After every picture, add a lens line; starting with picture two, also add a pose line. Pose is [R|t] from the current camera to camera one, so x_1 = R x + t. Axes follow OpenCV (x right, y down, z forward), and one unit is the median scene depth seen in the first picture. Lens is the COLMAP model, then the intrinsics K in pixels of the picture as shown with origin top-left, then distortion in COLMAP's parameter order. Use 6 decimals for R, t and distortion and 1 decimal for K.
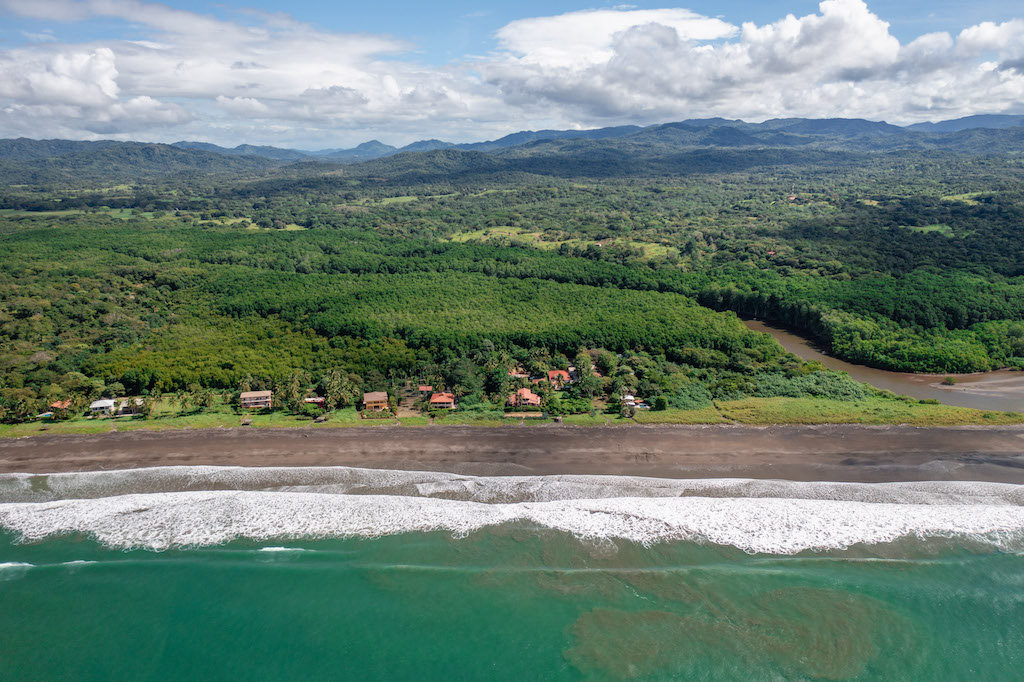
lens RADIAL K [[830.3, 0, 512.0], [0, 830.3, 341.0], [0, 0, 1]] dist [0.003207, -0.011621]
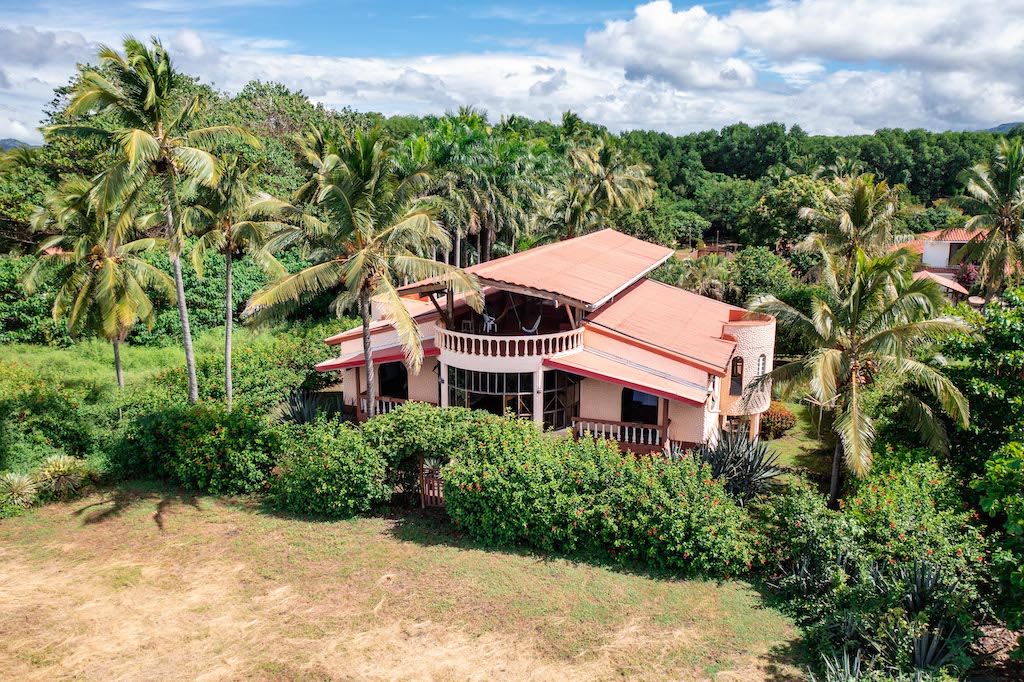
lens RADIAL K [[830.3, 0, 512.0], [0, 830.3, 341.0], [0, 0, 1]] dist [0.003207, -0.011621]
pose [[0.943861, 0.083375, -0.319647, 0.031531], [-0.090902, 0.995822, -0.008673, 0.063566], [0.317588, 0.037243, 0.947497, 0.829599]]
